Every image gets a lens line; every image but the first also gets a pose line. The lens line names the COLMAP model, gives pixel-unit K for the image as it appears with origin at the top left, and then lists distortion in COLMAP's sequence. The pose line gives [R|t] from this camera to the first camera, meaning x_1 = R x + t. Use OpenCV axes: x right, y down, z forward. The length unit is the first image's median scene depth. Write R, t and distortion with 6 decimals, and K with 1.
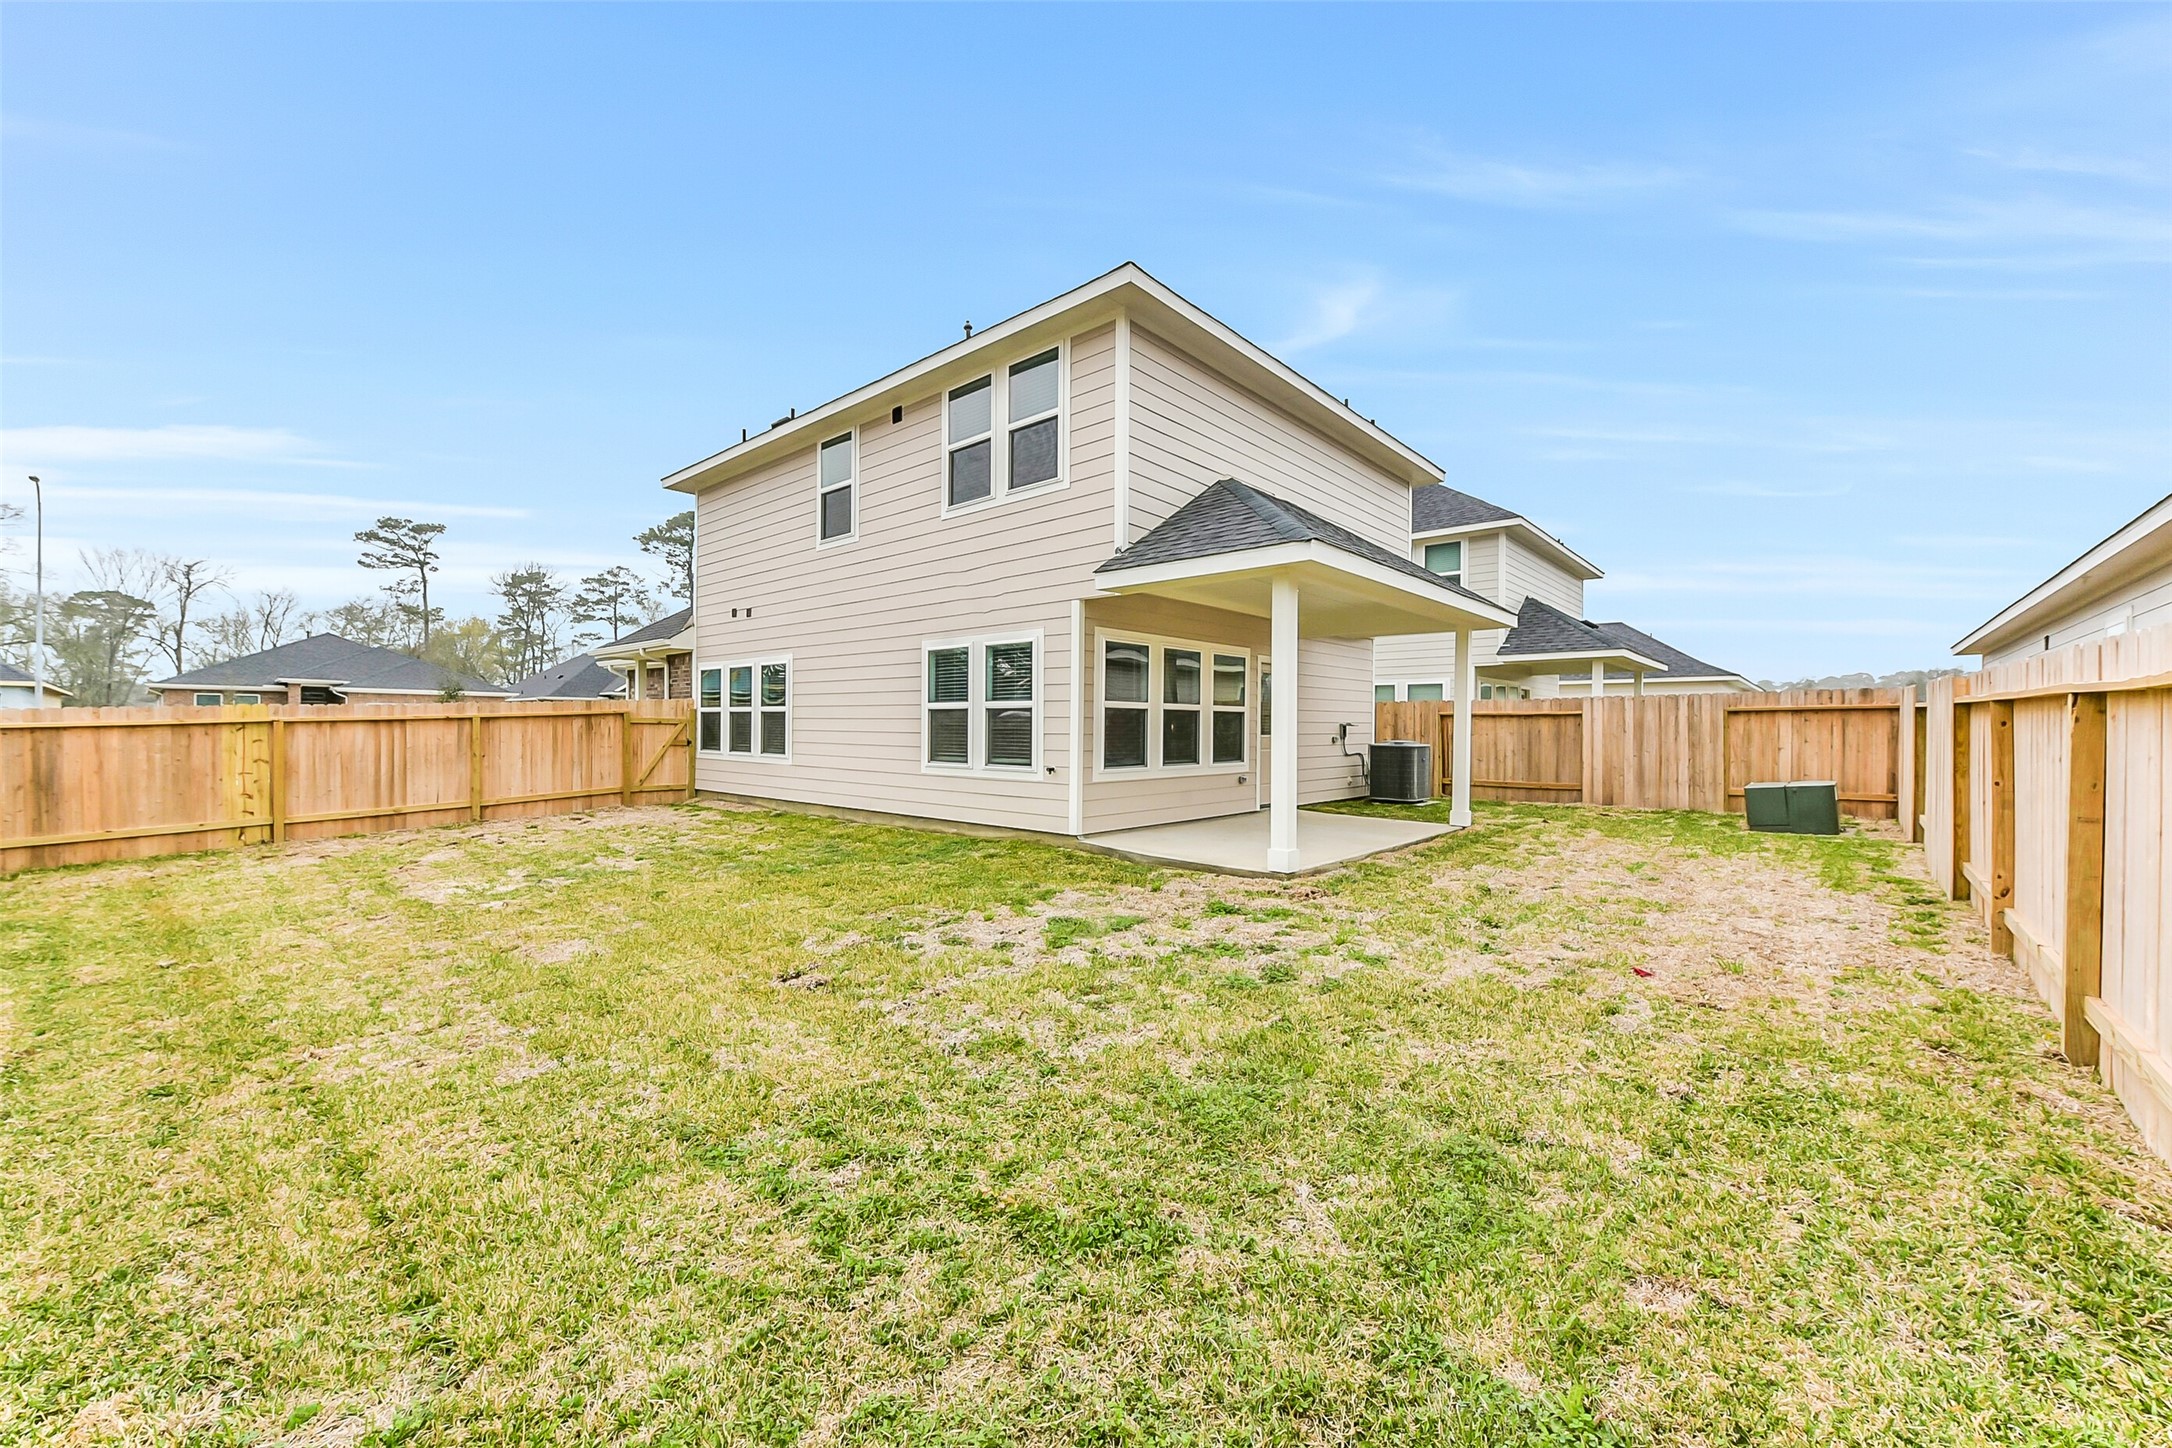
lens RADIAL K [[838.6, 0, 1087.7], [0, 838.6, 727.5], [0, 0, 1]] dist [0.004151, -0.001780]
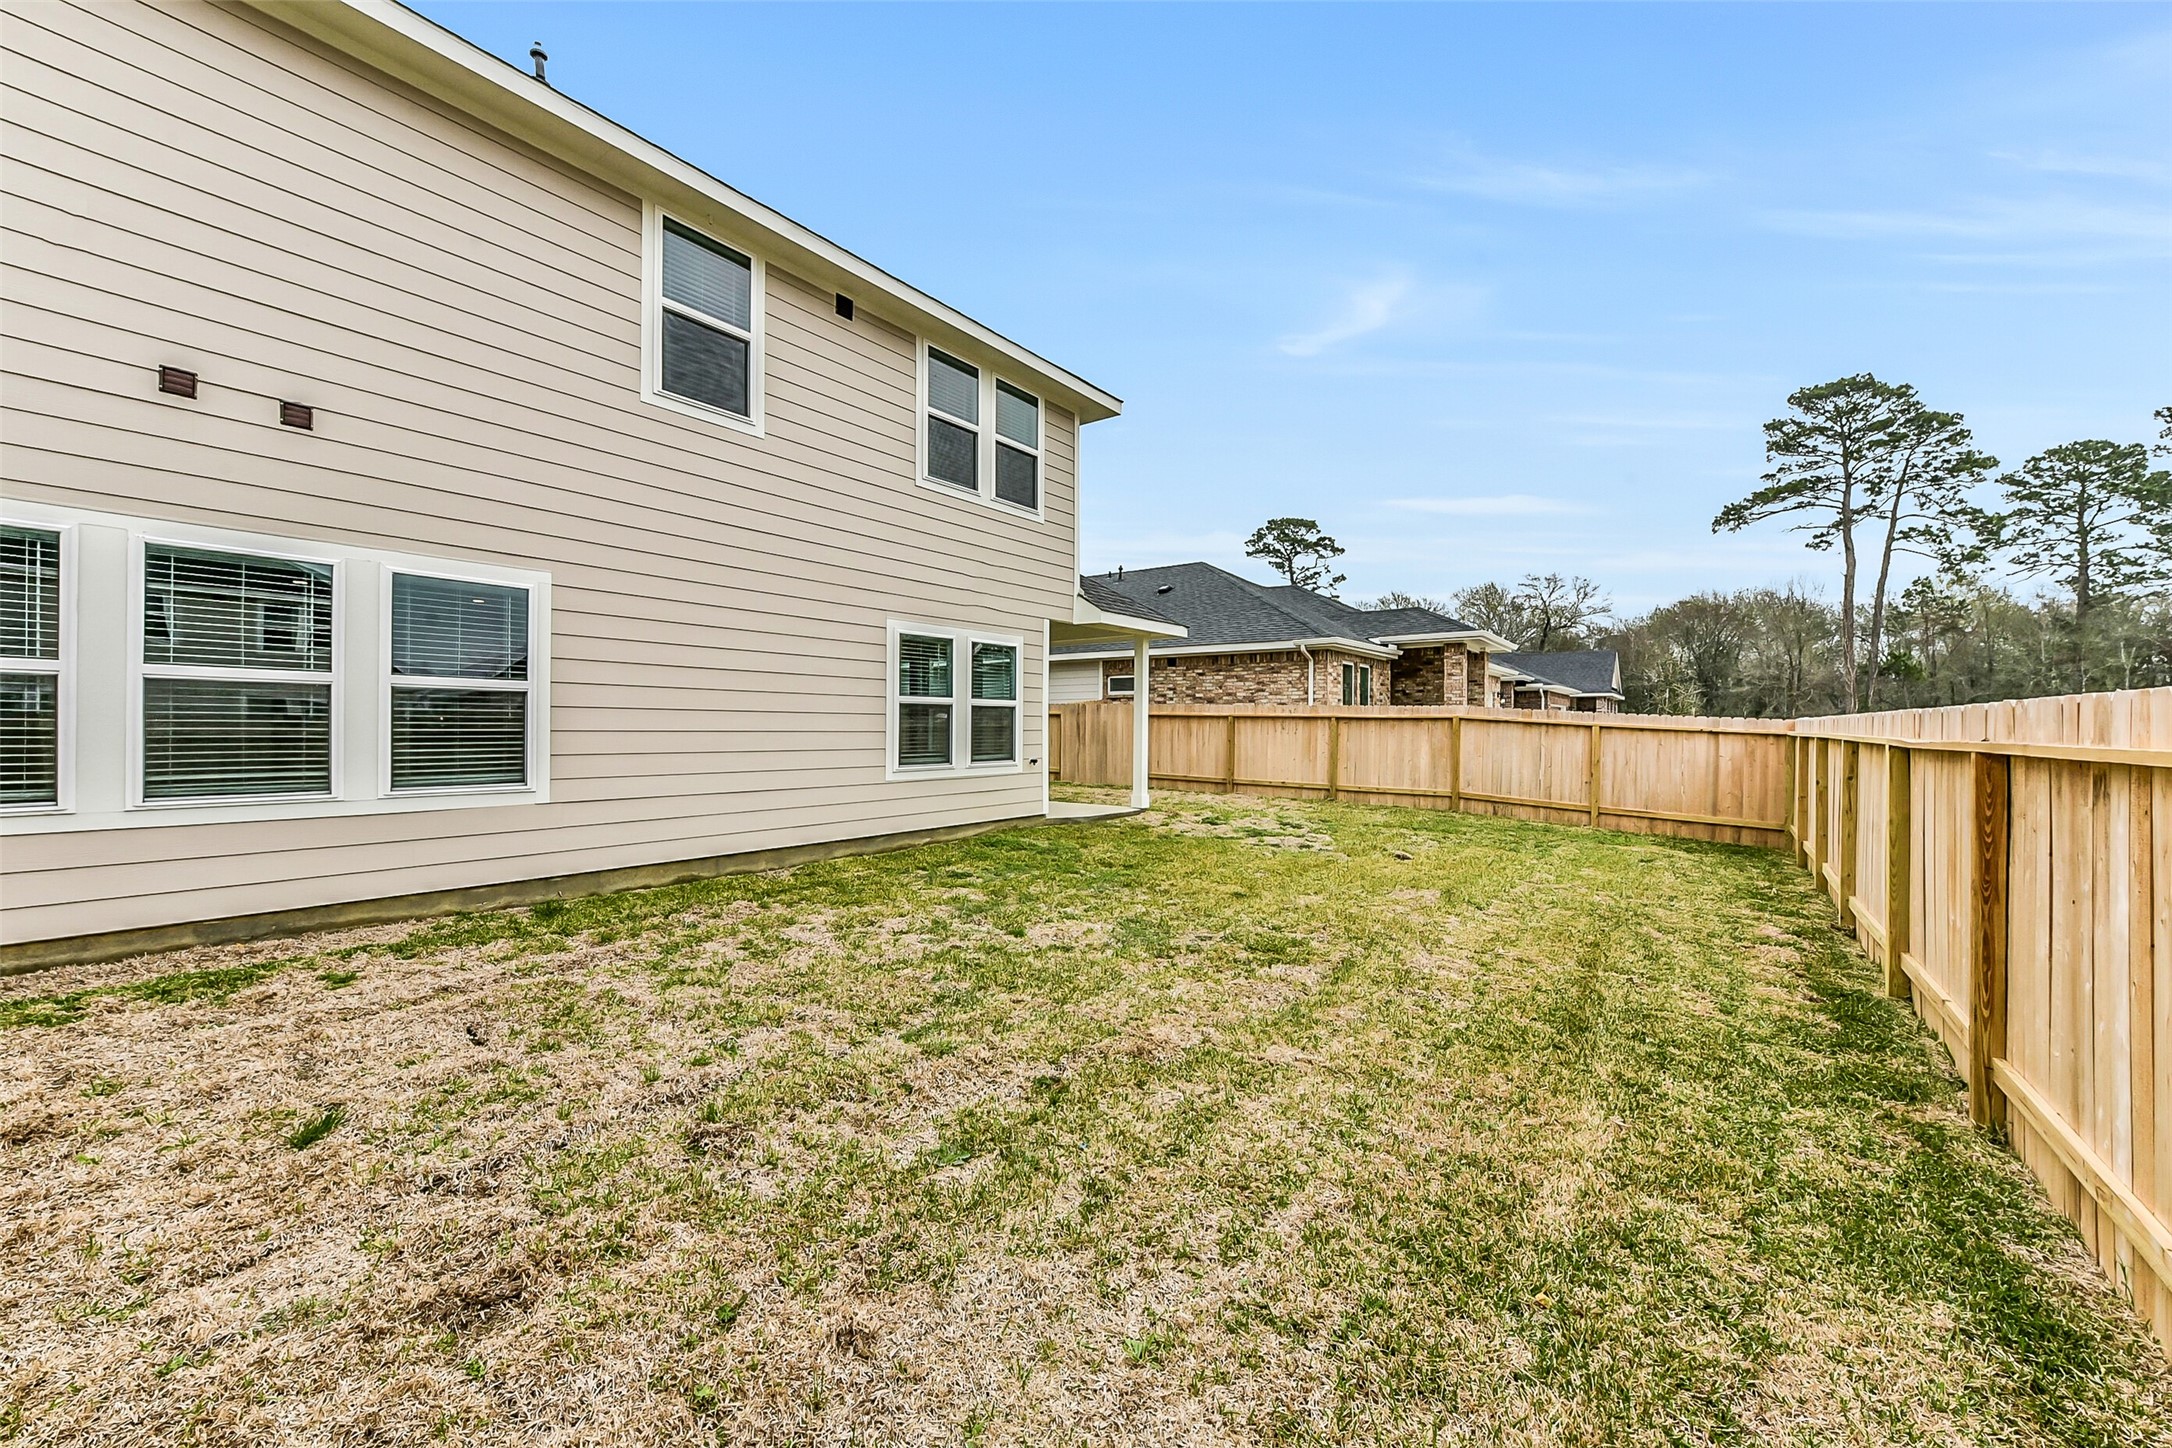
lens RADIAL K [[838.6, 0, 1091.3], [0, 838.6, 724.9], [0, 0, 1]] dist [0.004151, -0.001780]
pose [[-0.087567, -0.005304, 0.996145, -1.079668], [-0.004207, 0.999979, 0.004955, -0.005052], [-0.996150, -0.003757, -0.087588, 0.918168]]
